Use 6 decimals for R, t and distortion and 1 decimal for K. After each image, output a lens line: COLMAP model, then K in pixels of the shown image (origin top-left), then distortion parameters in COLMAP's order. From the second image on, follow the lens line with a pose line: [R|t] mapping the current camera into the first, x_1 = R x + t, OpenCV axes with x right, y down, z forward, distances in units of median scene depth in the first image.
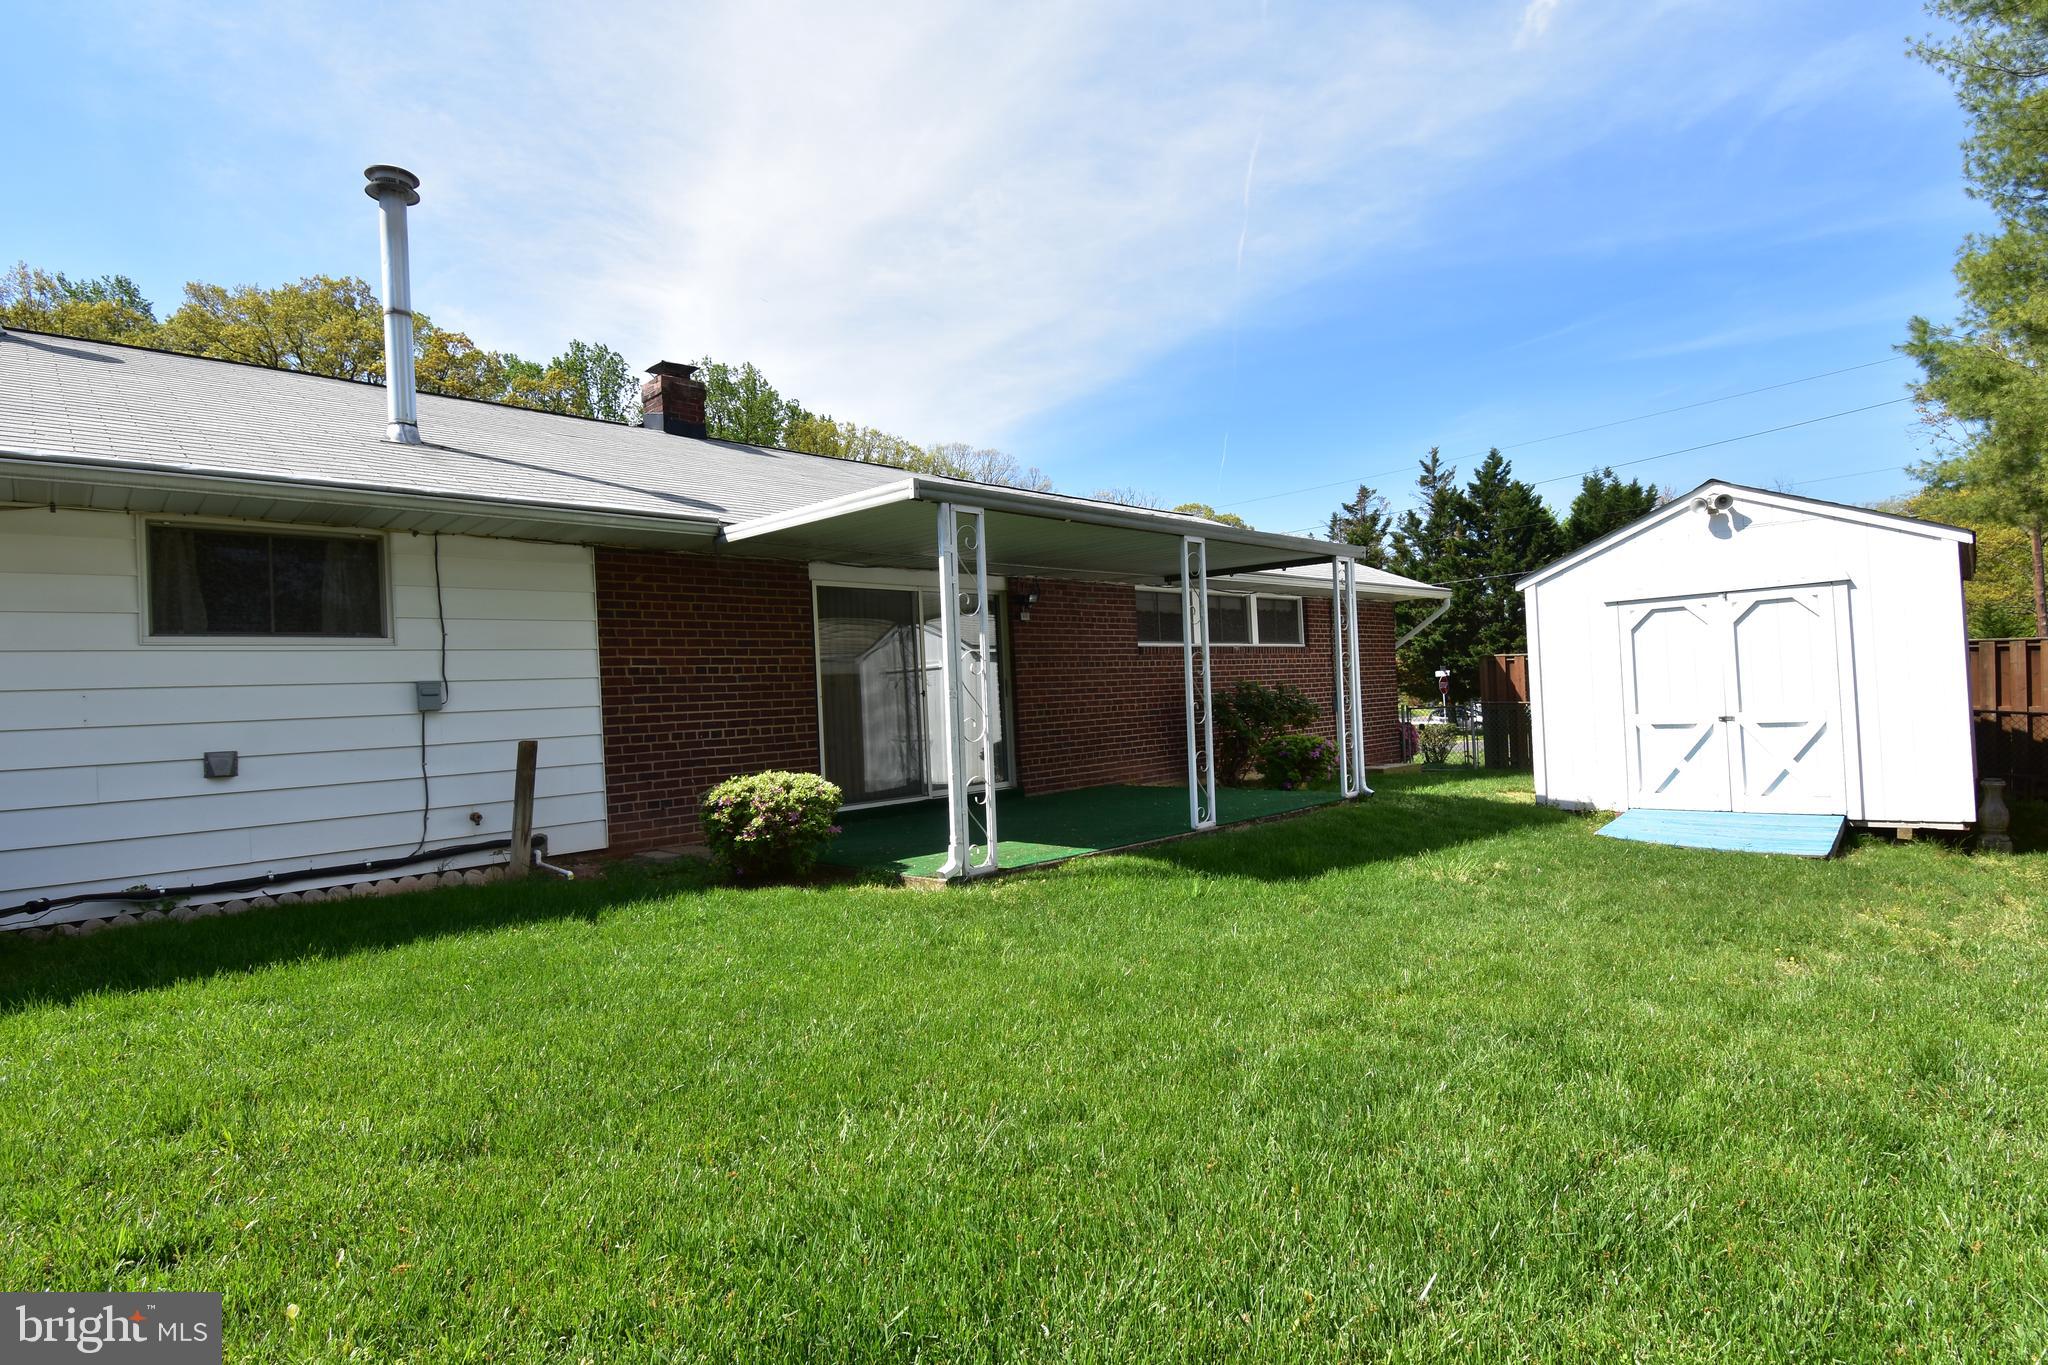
lens RADIAL K [[1054.7, 0, 1024.0], [0, 1054.7, 682.5], [0, 0, 1]] dist [0.000554, 0.000028]
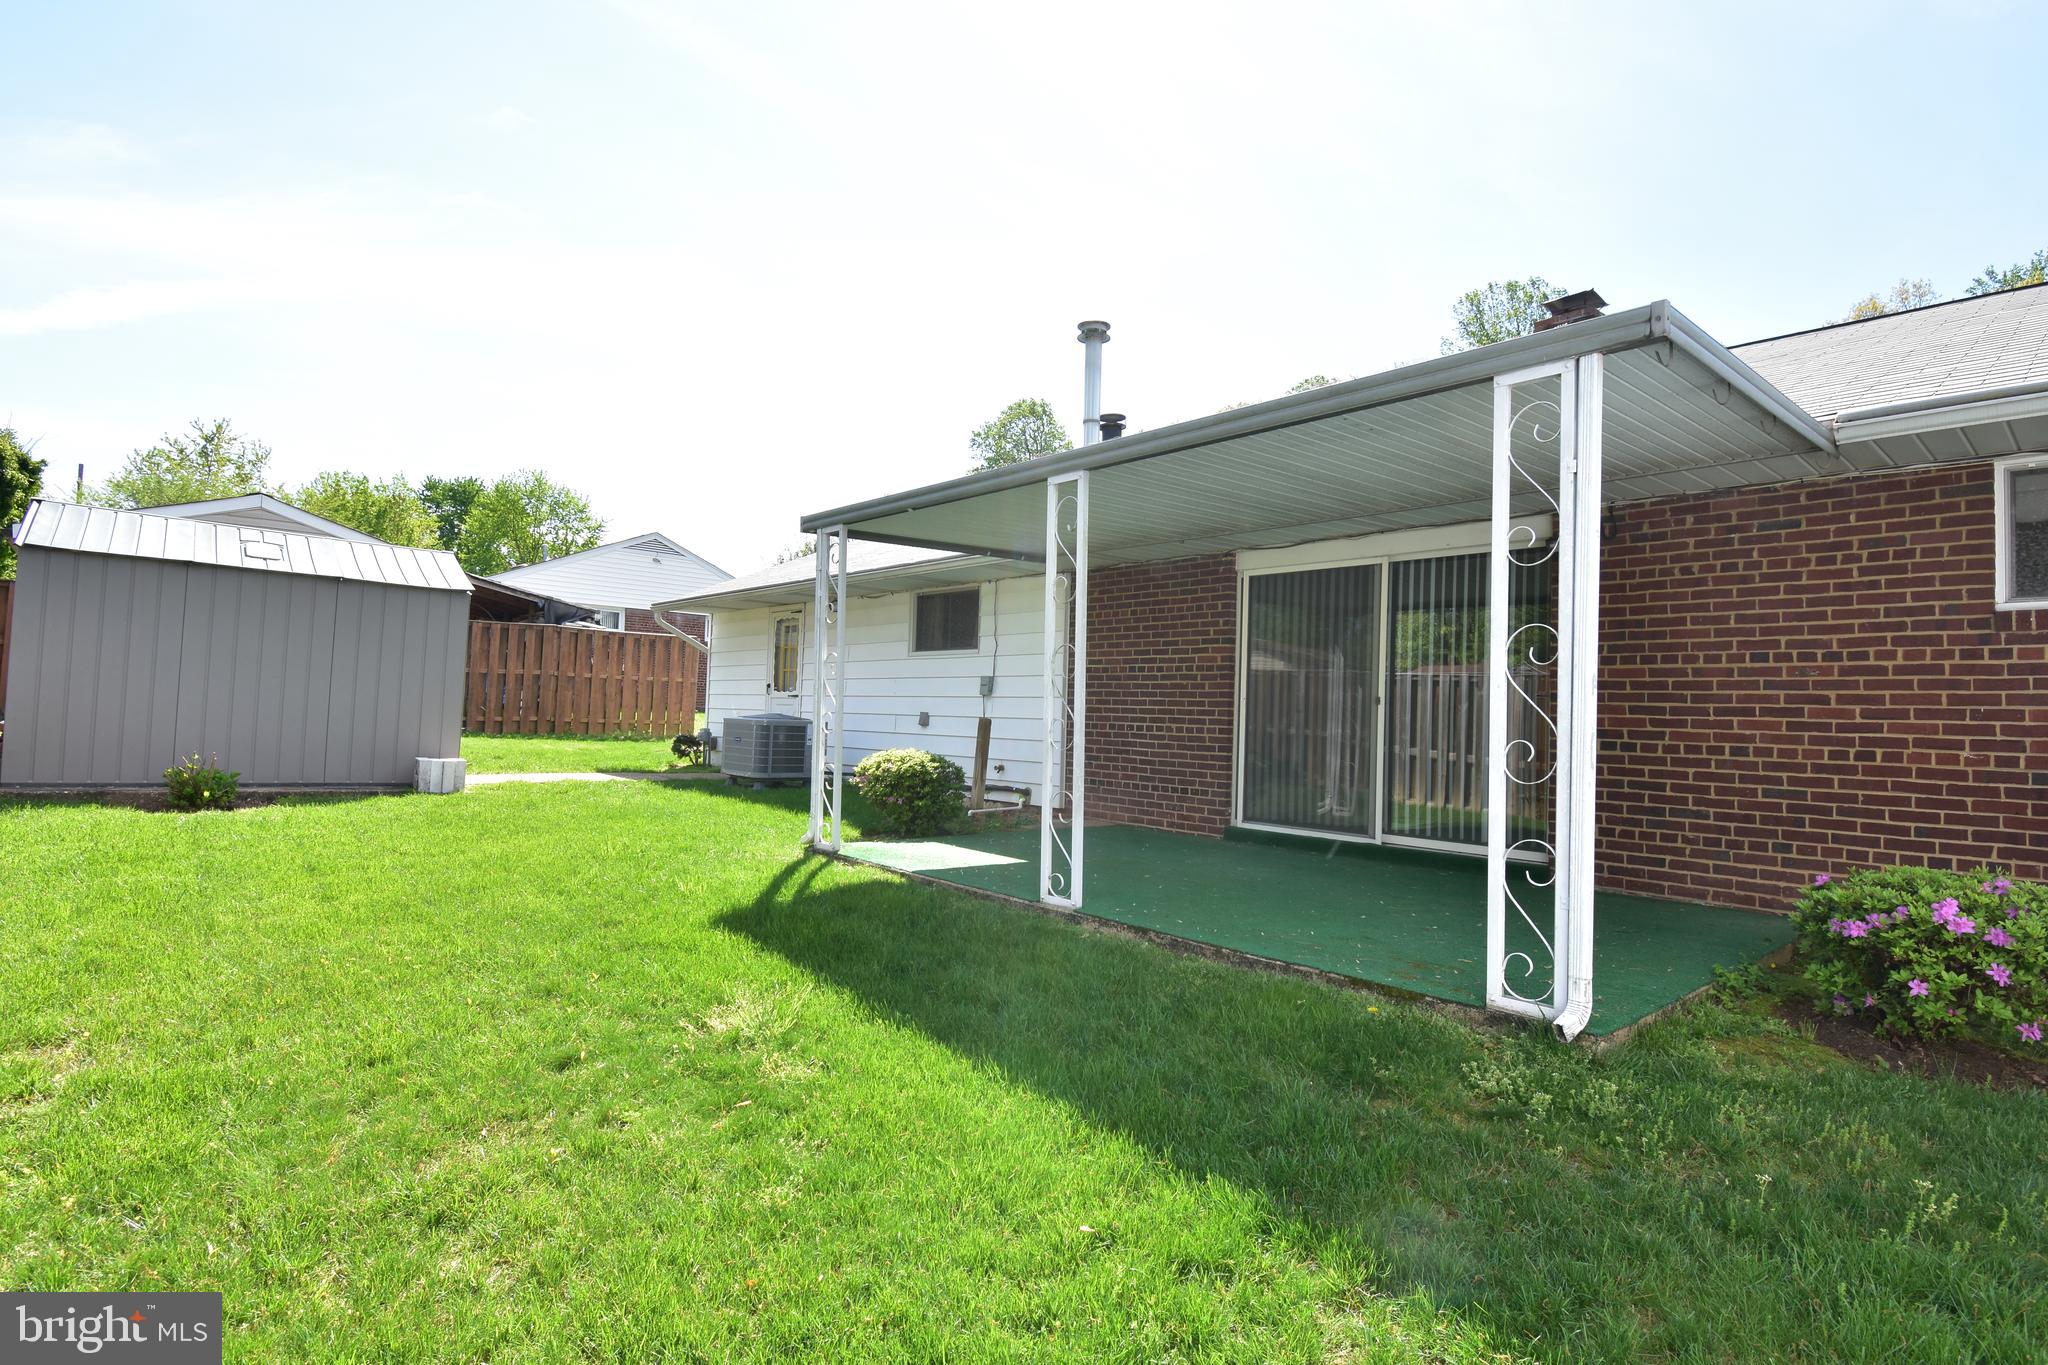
lens RADIAL K [[1054.7, 0, 1024.0], [0, 1054.7, 682.5], [0, 0, 1]] dist [0.000554, 0.000028]
pose [[-0.095728, 0.011778, -0.995338, 0.782070], [-0.013787, 0.999818, 0.013157, -0.010353], [0.995312, 0.014982, -0.095548, 0.962196]]
